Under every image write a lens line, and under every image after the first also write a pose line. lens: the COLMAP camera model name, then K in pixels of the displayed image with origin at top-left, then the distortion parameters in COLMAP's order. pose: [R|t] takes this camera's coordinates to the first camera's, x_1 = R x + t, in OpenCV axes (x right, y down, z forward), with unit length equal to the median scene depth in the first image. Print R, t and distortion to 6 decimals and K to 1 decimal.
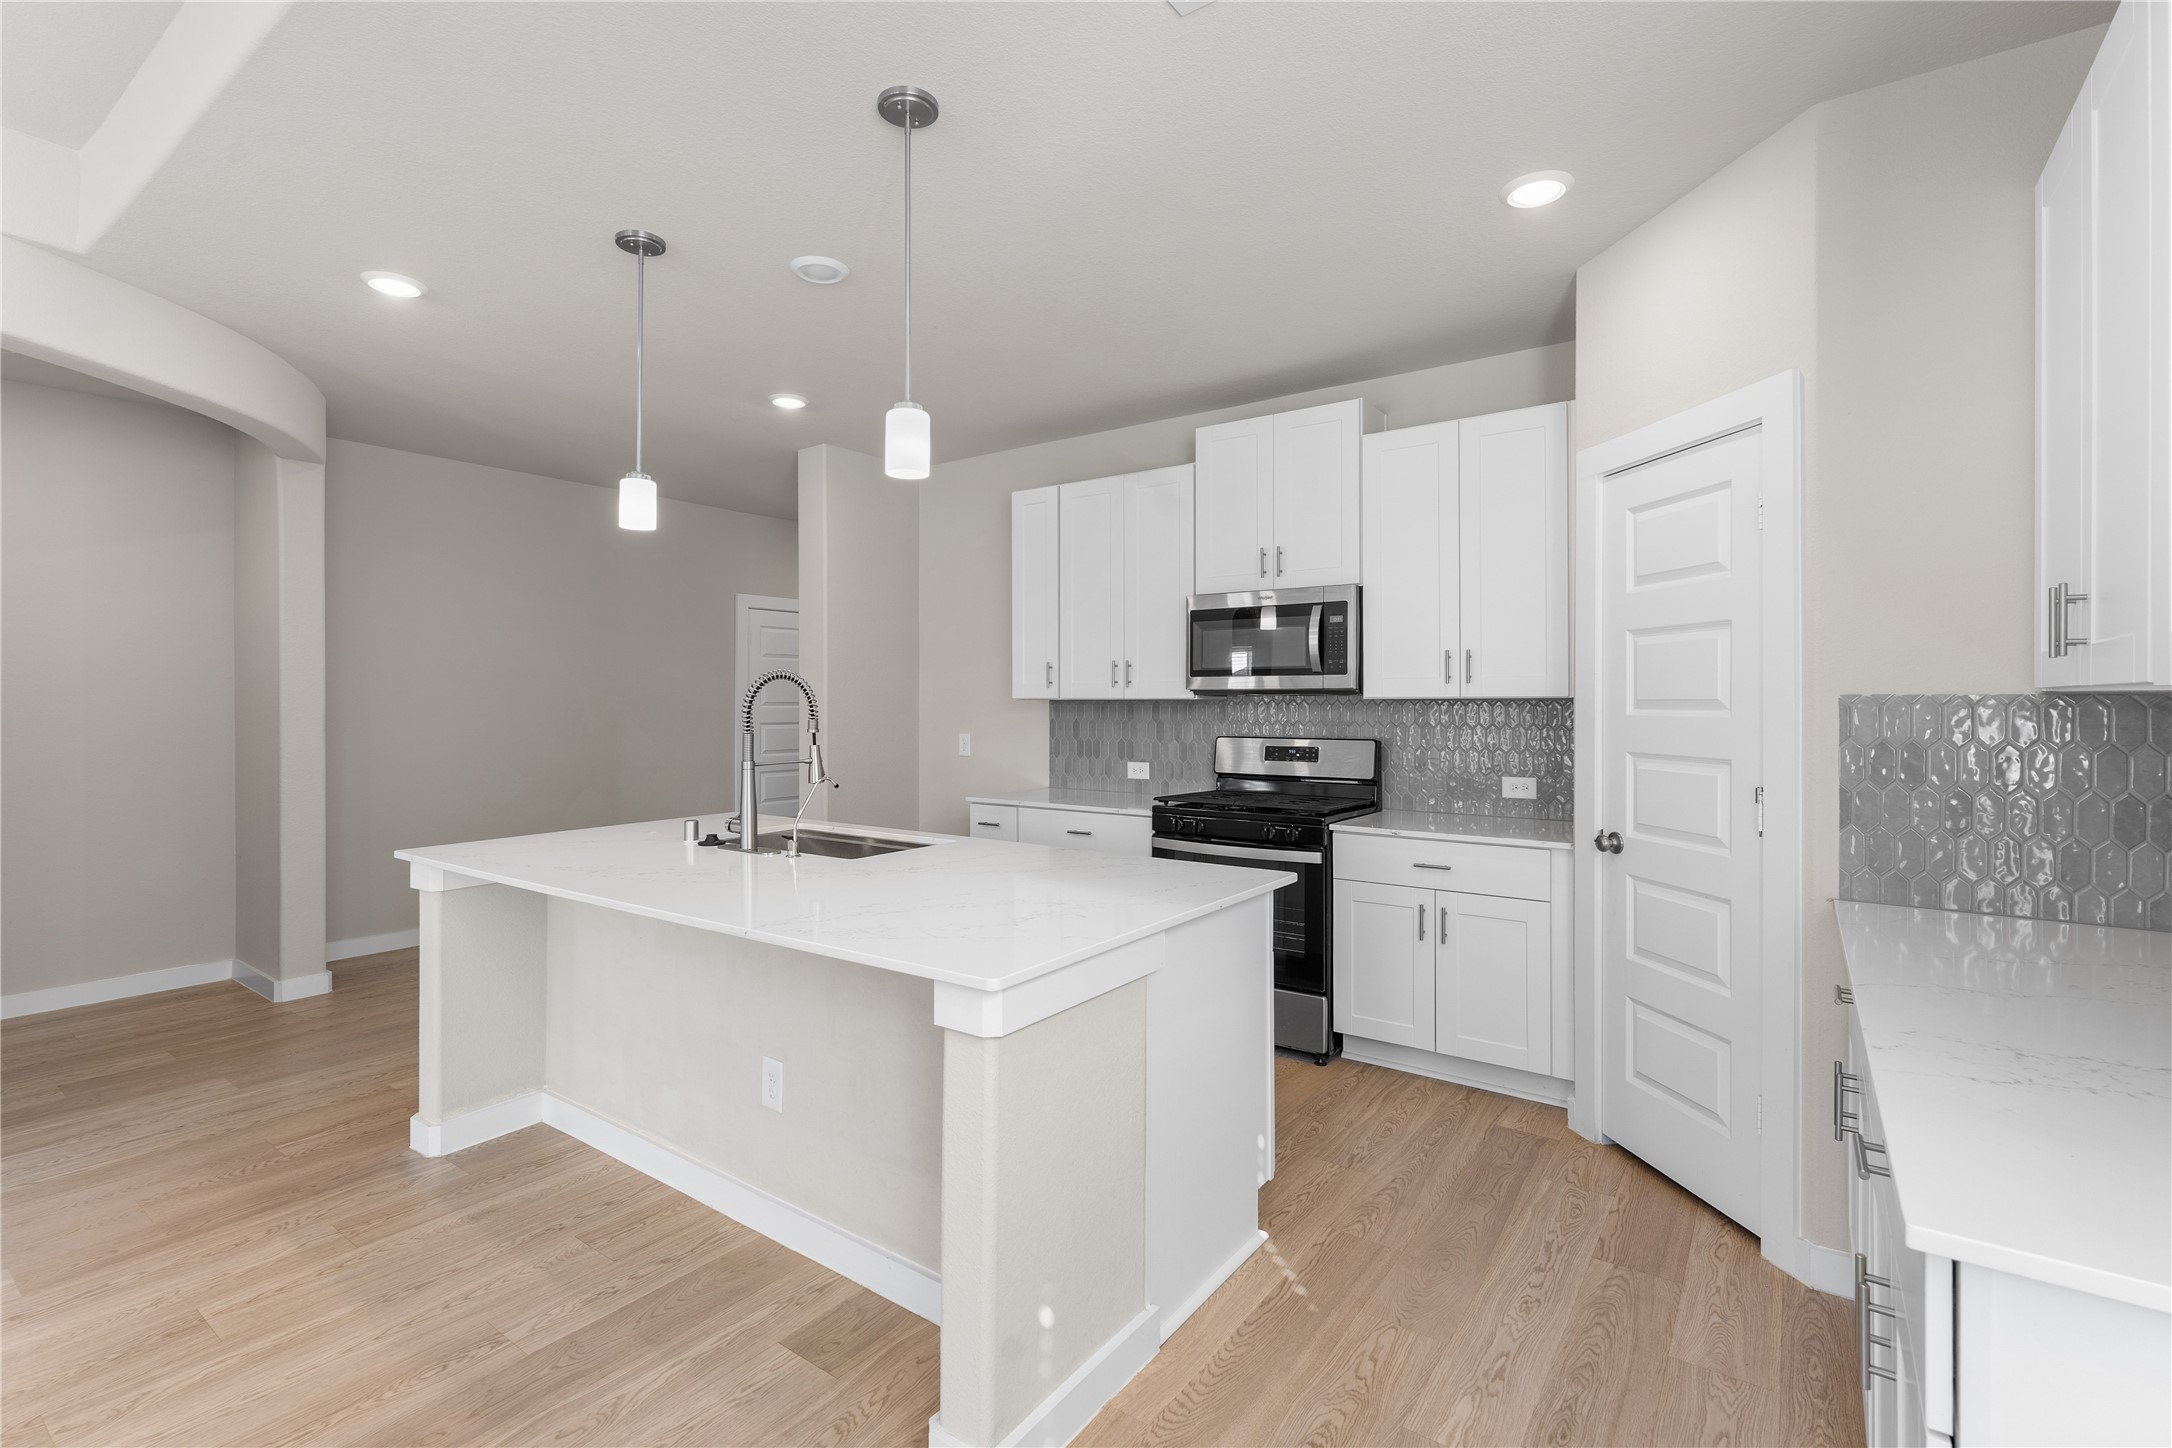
lens RADIAL K [[982.6, 0, 1082.7], [0, 982.6, 698.2], [0, 0, 1]] dist [-0.002593, -0.000410]
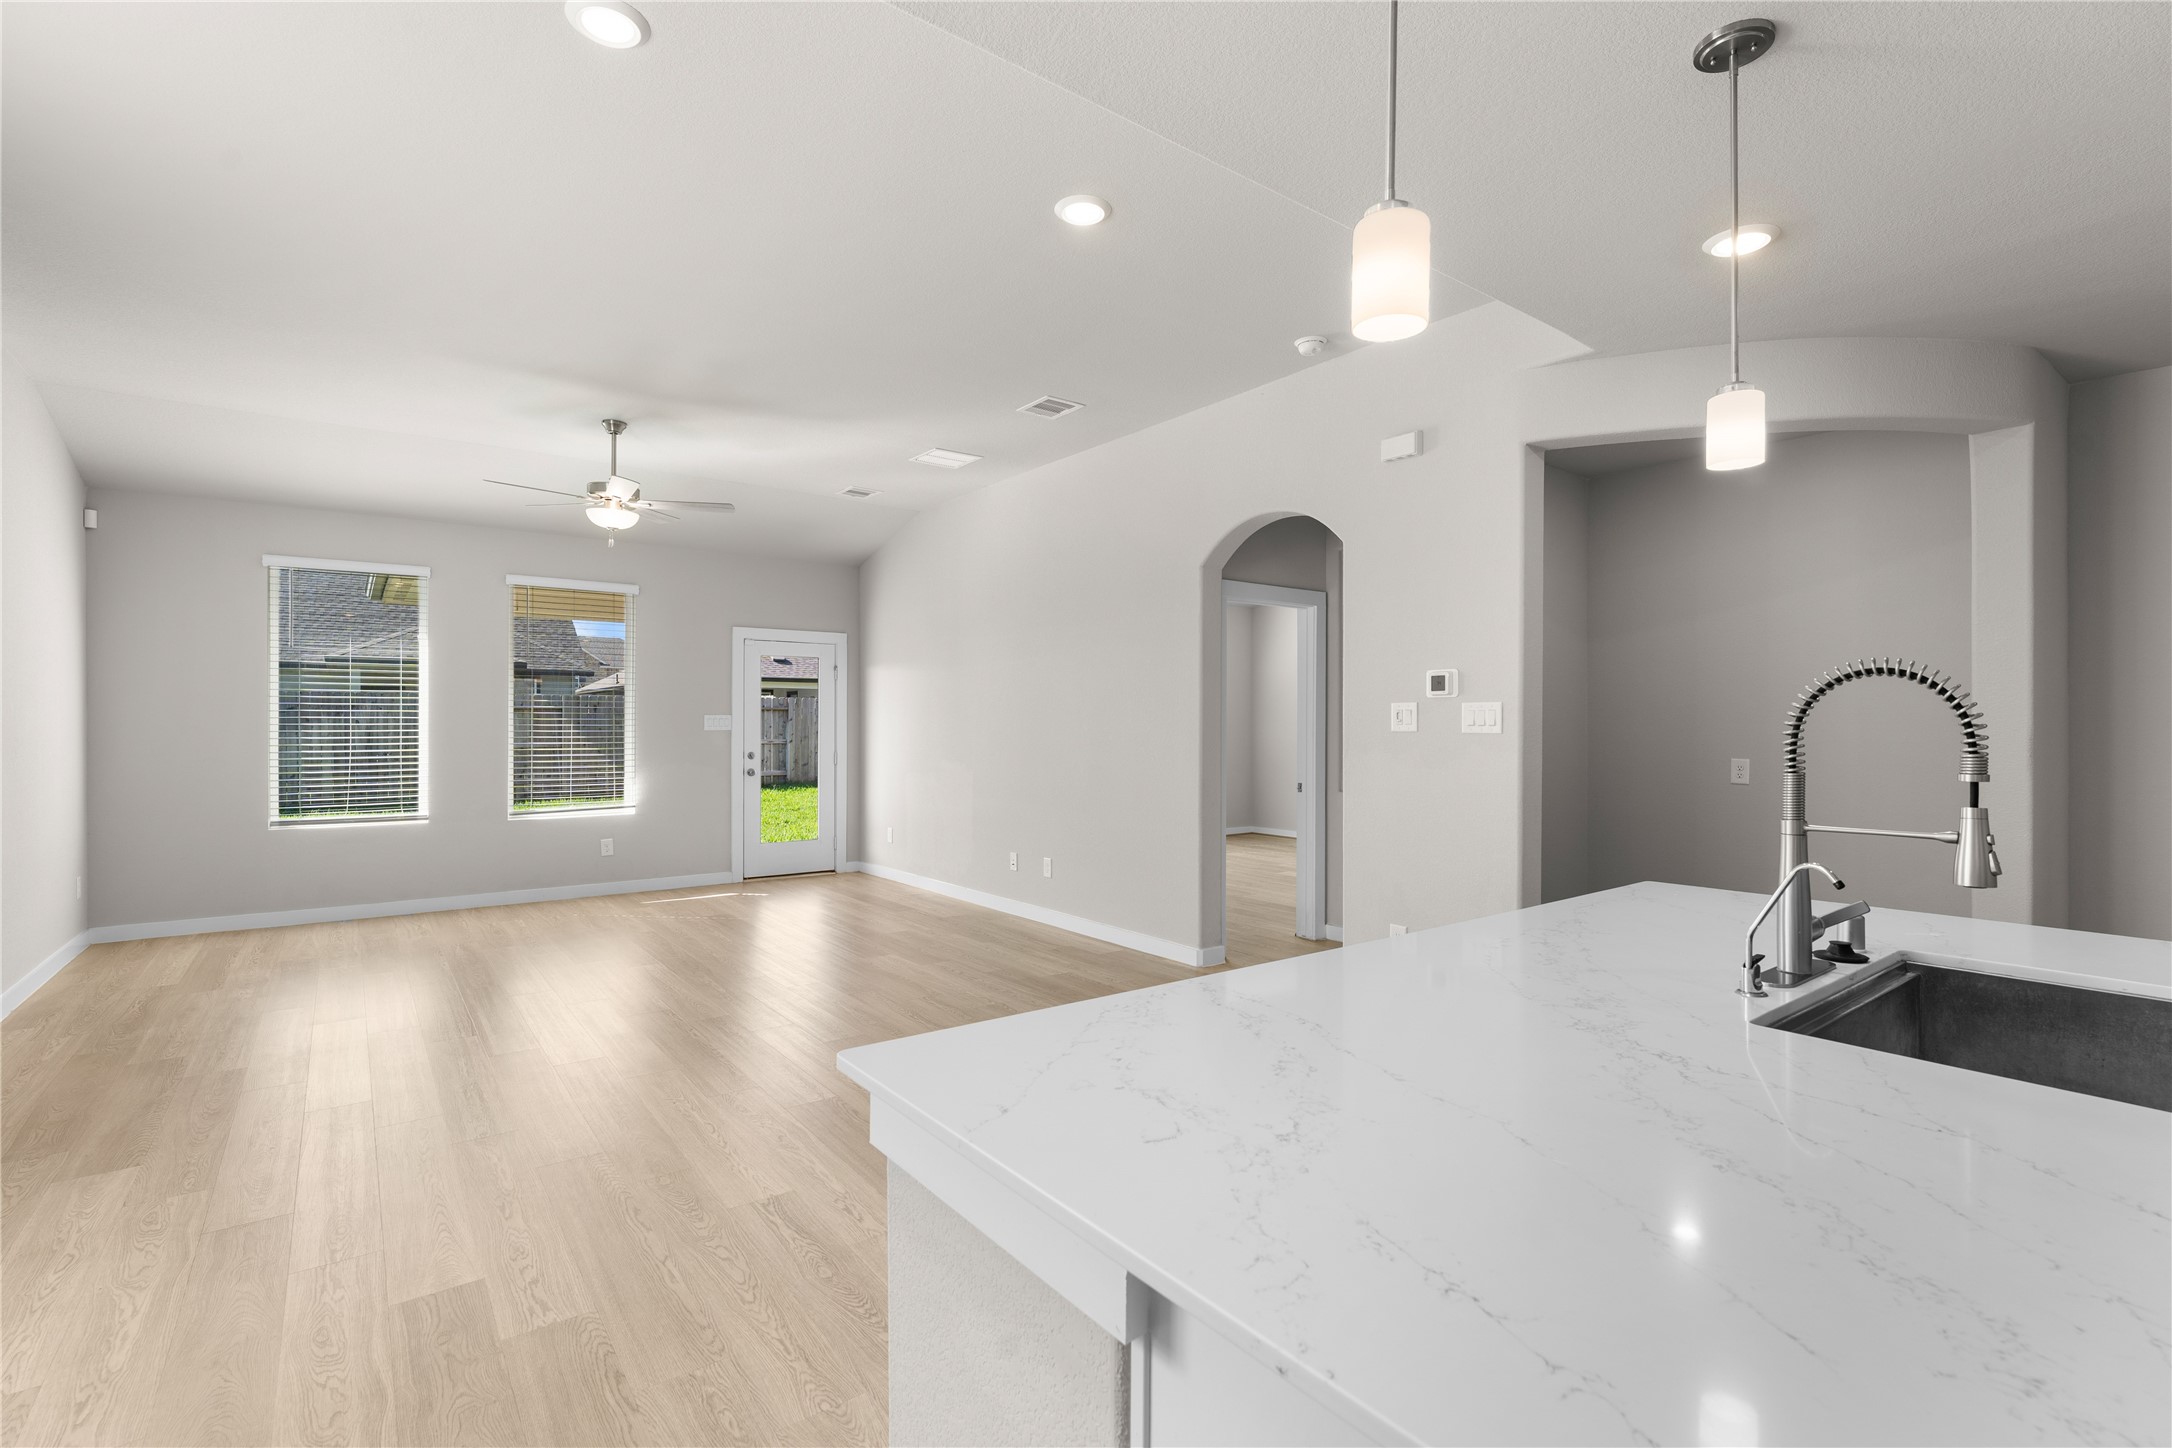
lens RADIAL K [[977.4, 0, 1074.1], [0, 977.4, 727.7], [0, 0, 1]] dist [0.000739, 0.000319]
pose [[-0.298097, 0.006338, -0.954515, 0.264026], [0.002437, 0.999980, 0.005879, 0.003107], [0.954533, -0.000573, -0.298106, 0.595605]]
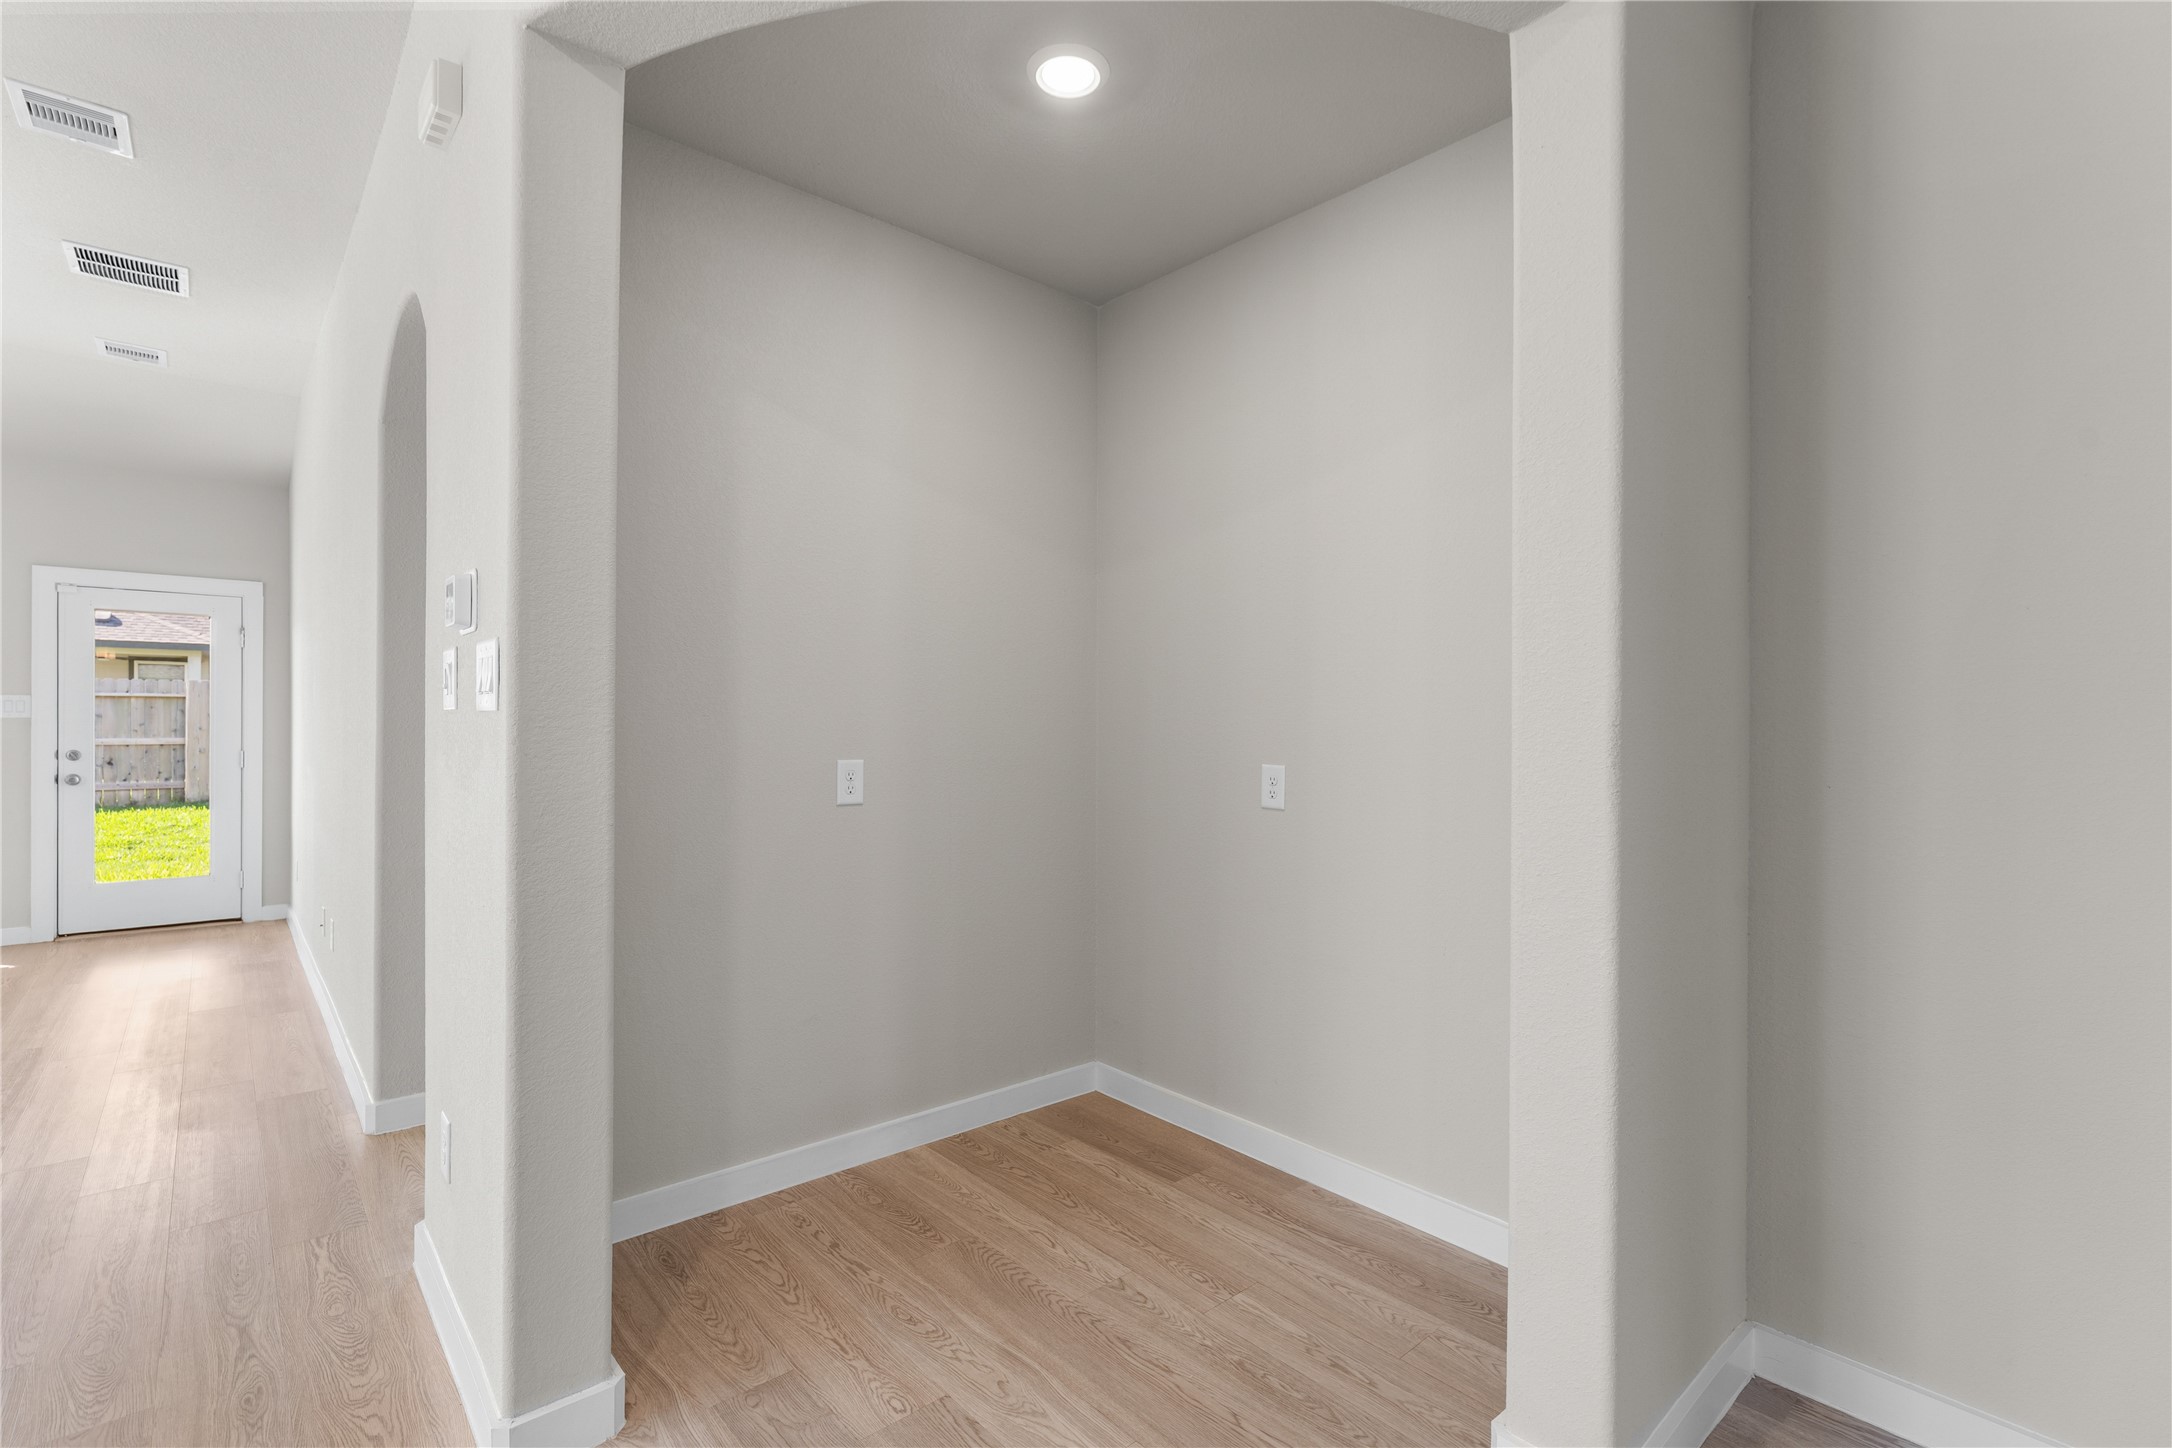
lens RADIAL K [[982.8, 0, 1074.6], [0, 982.8, 726.0], [0, 0, 1]] dist [0.000440, -0.000384]
pose [[-0.222810, 0.003931, -0.974854, -0.486562], [-0.002422, 0.999987, 0.004586, 0.021478], [0.974859, 0.003383, -0.222798, 1.079652]]
